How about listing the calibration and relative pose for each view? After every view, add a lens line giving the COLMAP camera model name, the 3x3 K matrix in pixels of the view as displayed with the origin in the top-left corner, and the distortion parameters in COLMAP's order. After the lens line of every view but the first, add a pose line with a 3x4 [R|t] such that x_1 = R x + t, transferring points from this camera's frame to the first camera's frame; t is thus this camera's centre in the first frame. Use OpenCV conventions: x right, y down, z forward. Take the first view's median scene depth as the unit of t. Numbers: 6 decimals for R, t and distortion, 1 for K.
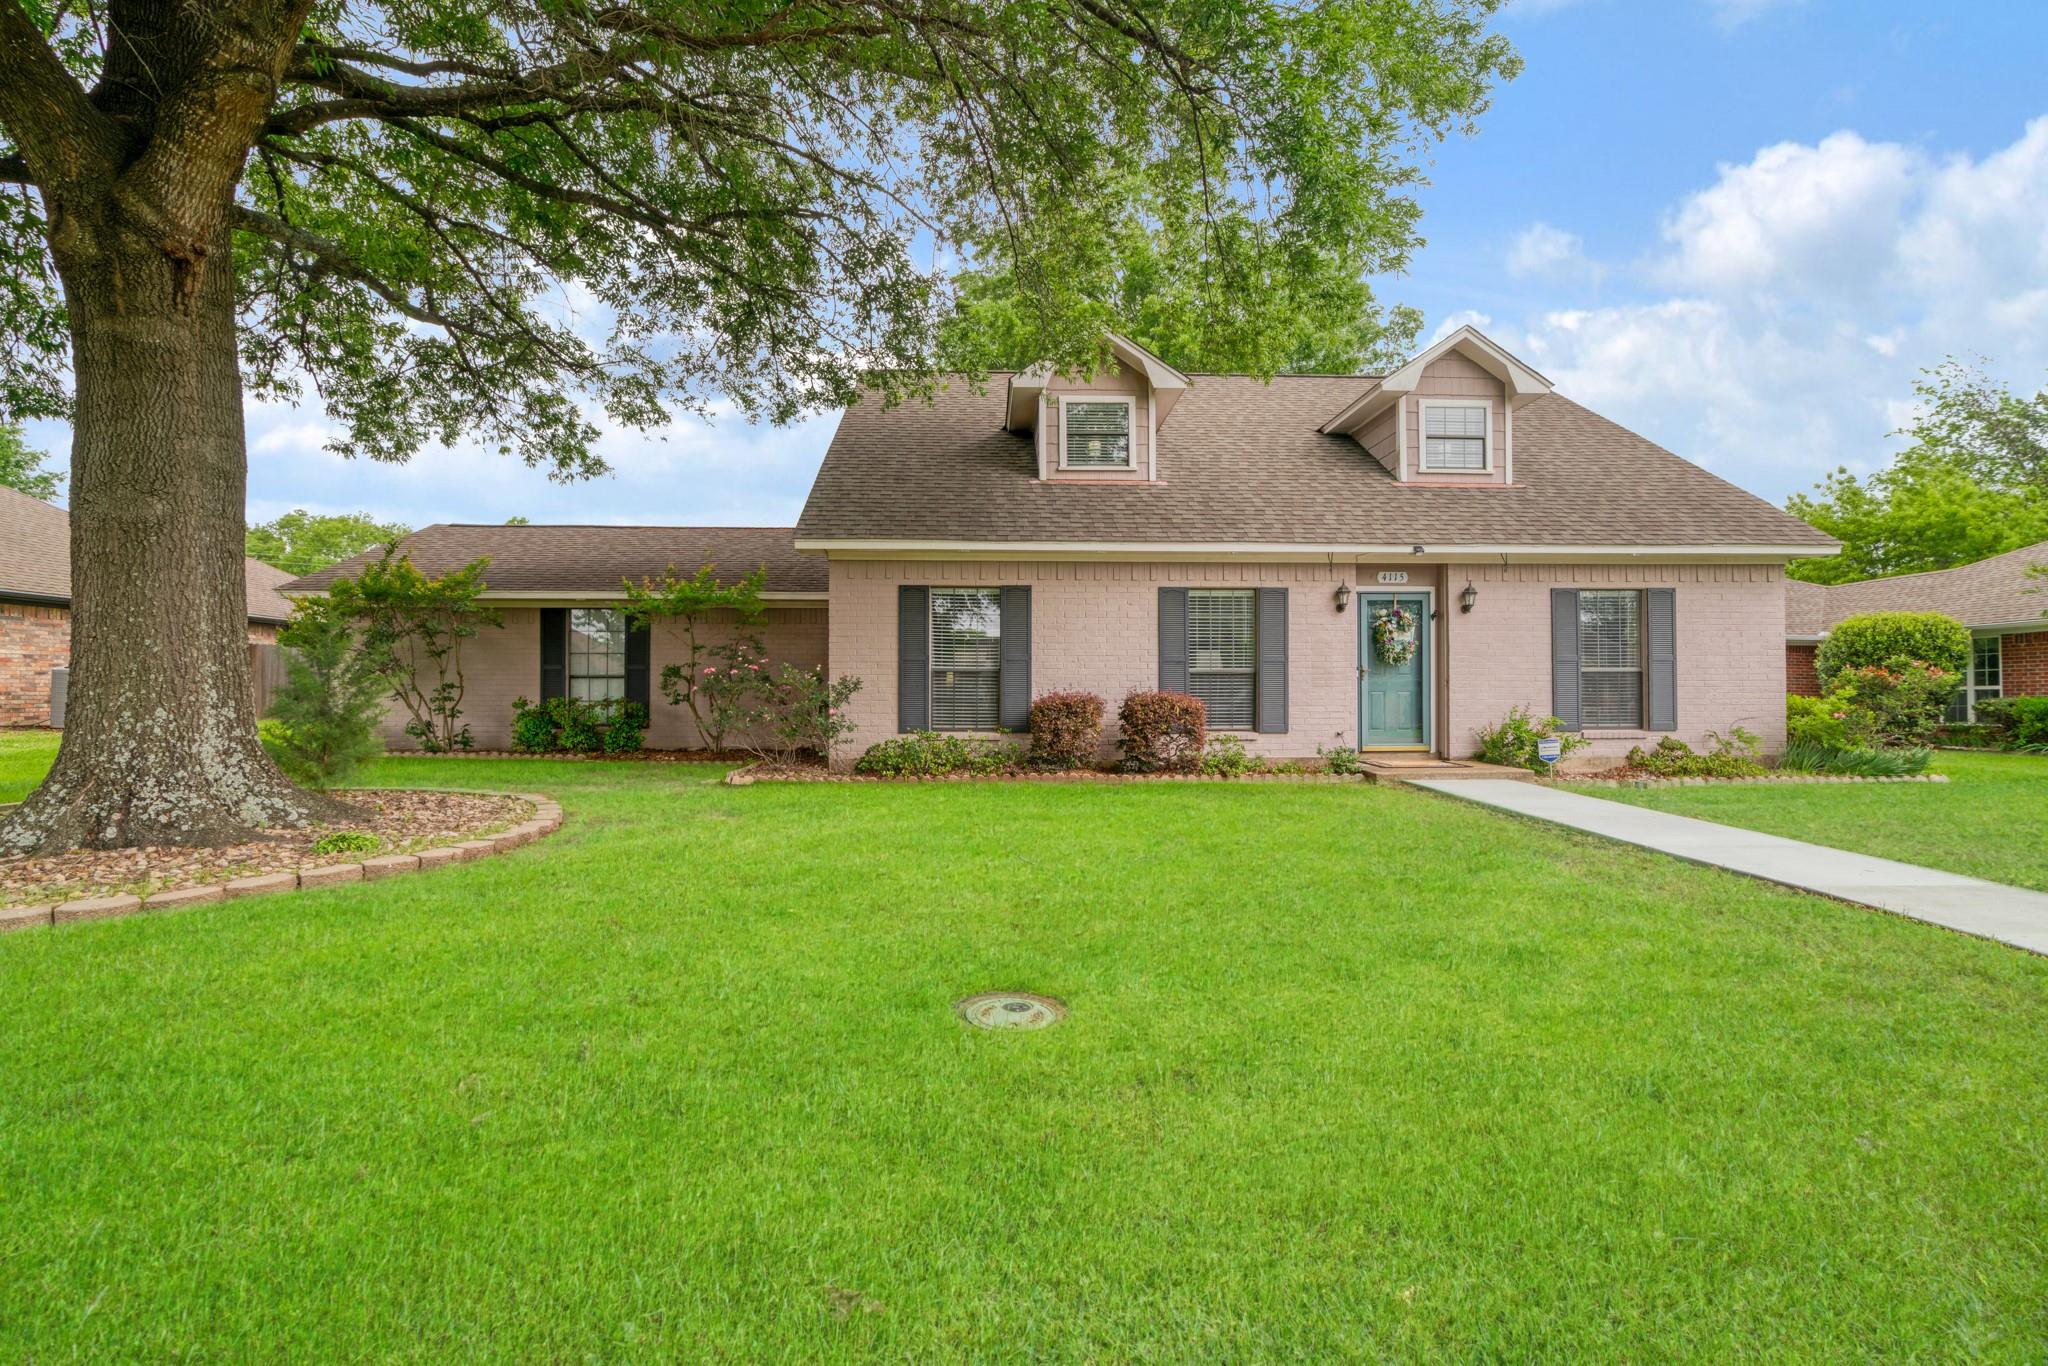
lens RADIAL K [[918.7, 0, 1023.2], [0, 918.7, 687.0], [0, 0, 1]] dist [0.002068, 0.000096]
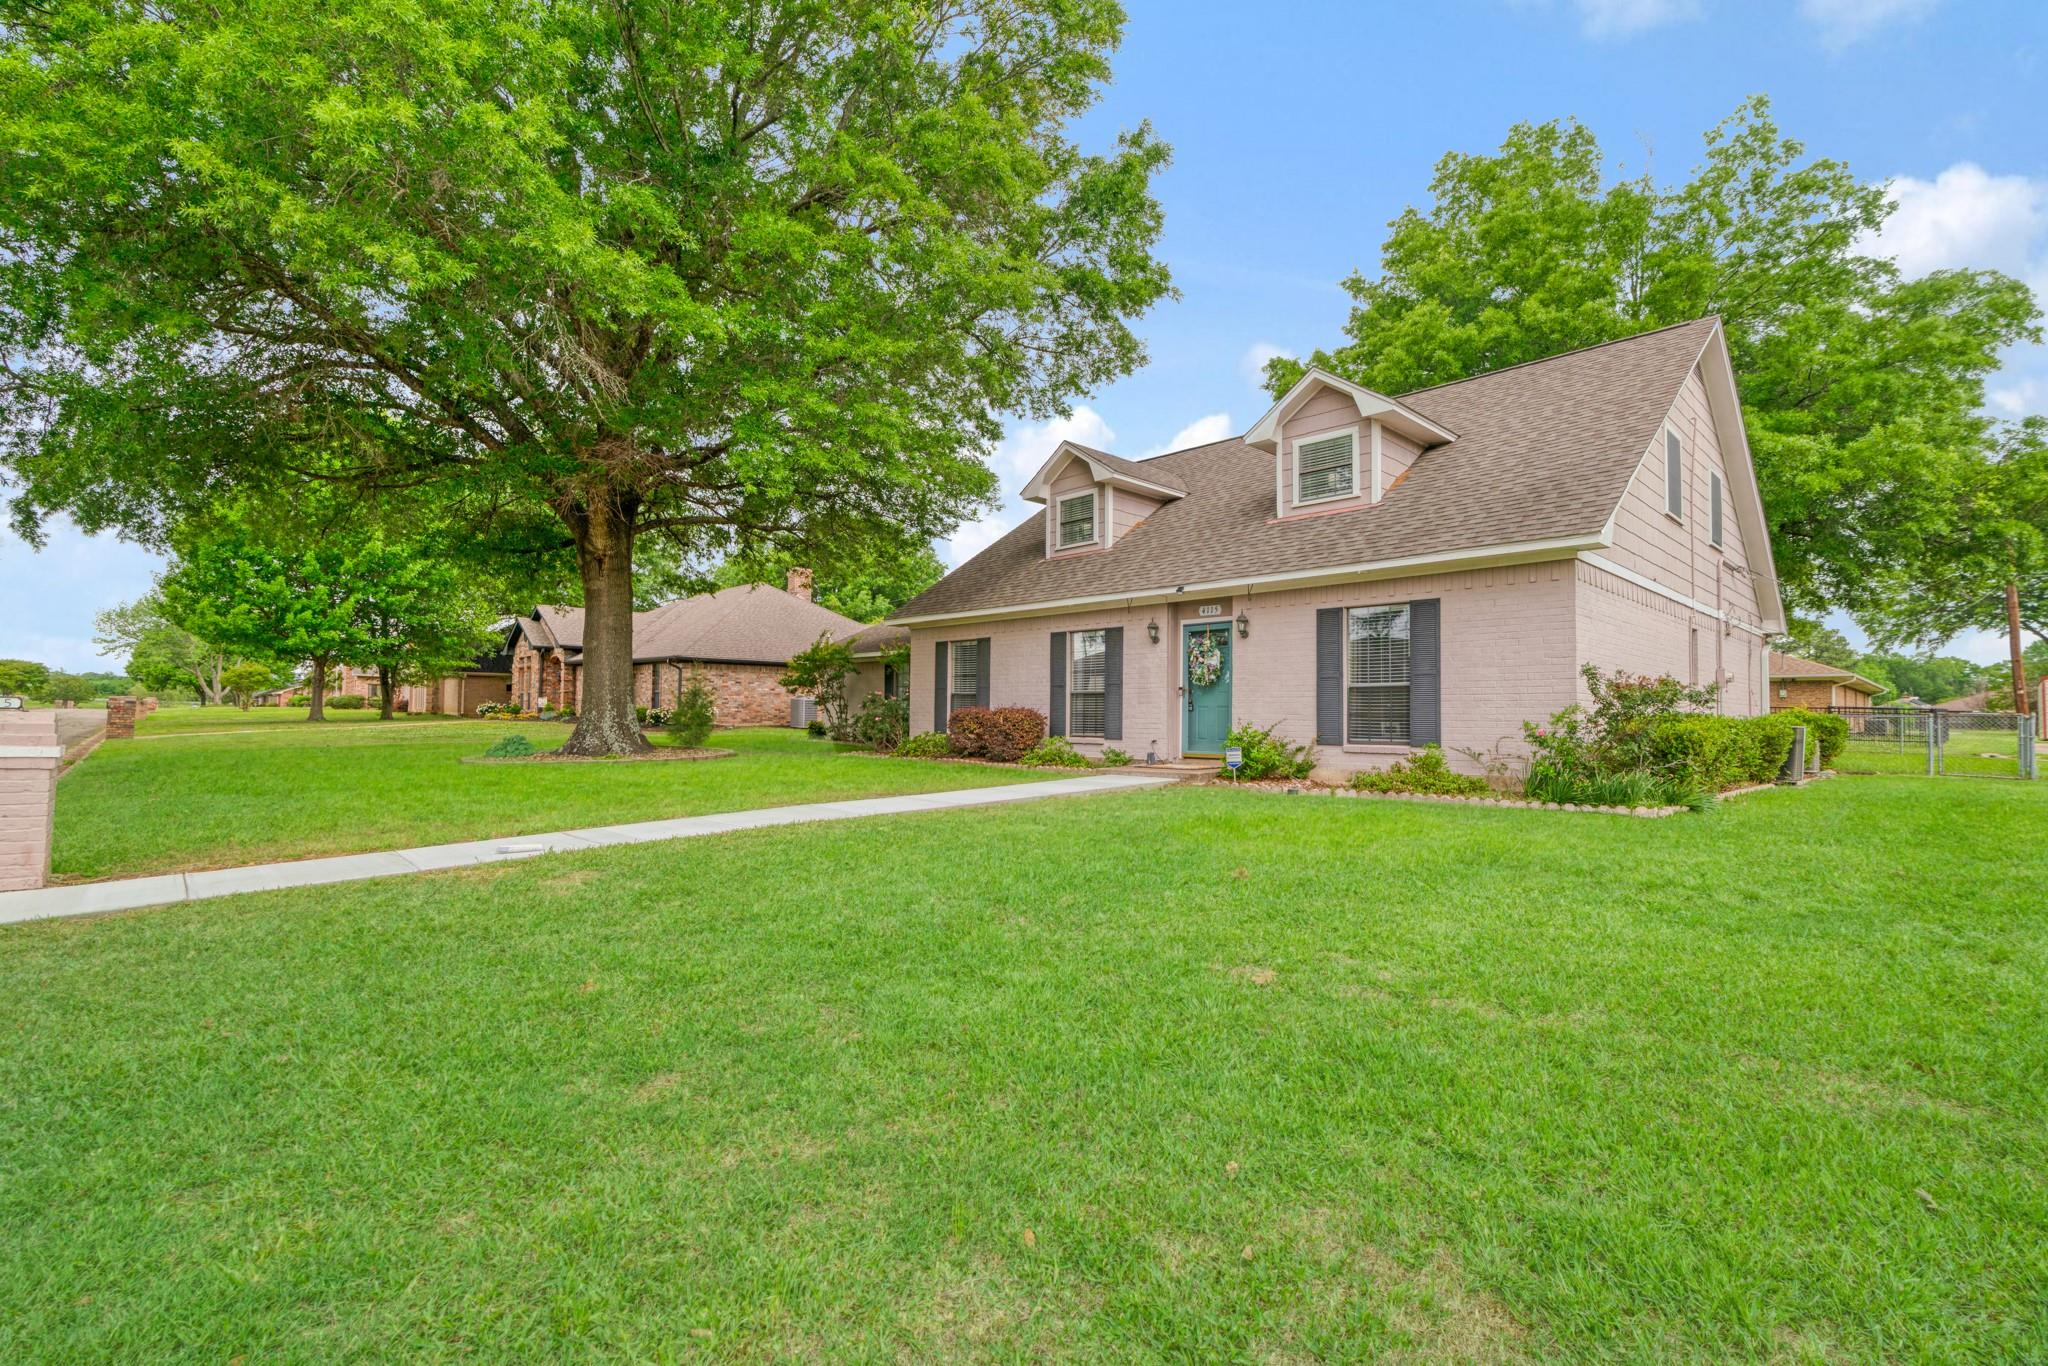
lens RADIAL K [[918.7, 0, 1016.9], [0, 918.7, 685.4], [0, 0, 1]] dist [0.002068, 0.000096]
pose [[0.629704, -0.017859, -0.776630, 1.180015], [0.004899, 0.999807, -0.019019, -0.000976], [0.776820, 0.008172, 0.629670, 0.062995]]
